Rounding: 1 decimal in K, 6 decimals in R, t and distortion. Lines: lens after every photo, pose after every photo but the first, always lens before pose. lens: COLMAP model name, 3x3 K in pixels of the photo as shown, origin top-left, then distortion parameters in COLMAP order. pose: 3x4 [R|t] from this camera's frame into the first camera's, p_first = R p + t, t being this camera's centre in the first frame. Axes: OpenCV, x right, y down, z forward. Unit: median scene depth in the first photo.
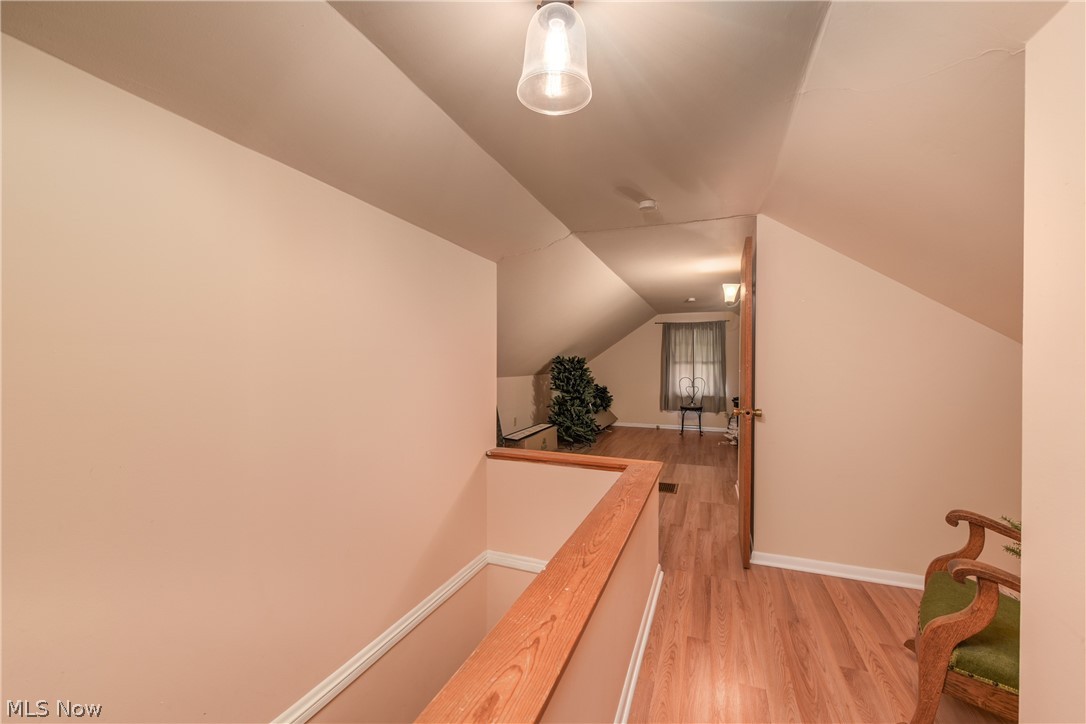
lens RADIAL K [[430.1, 0, 543.4], [0, 430.1, 363.3], [0, 0, 1]] dist [-0.002246, -0.000339]
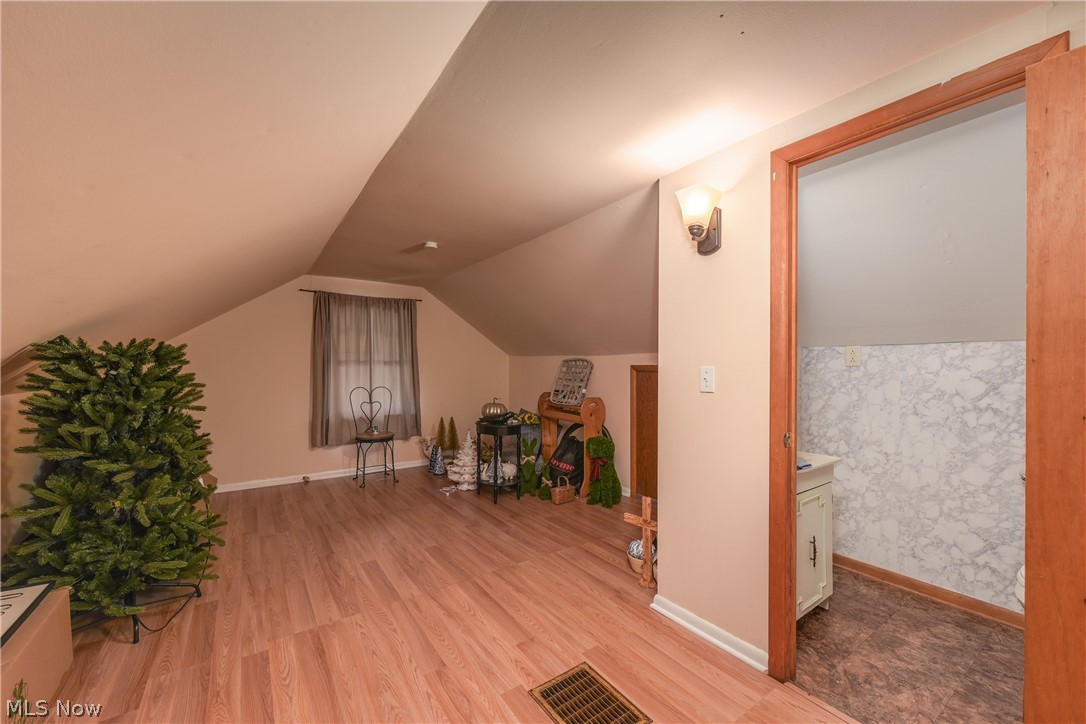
lens RADIAL K [[430.1, 0, 536.9], [0, 430.1, 359.9], [0, 0, 1]] dist [-0.002246, -0.000339]
pose [[0.565160, 0.009275, 0.824929, -0.021372], [0.001882, 0.999920, -0.012532, 0.003041], [-0.824979, 0.008635, 0.565097, 0.460996]]
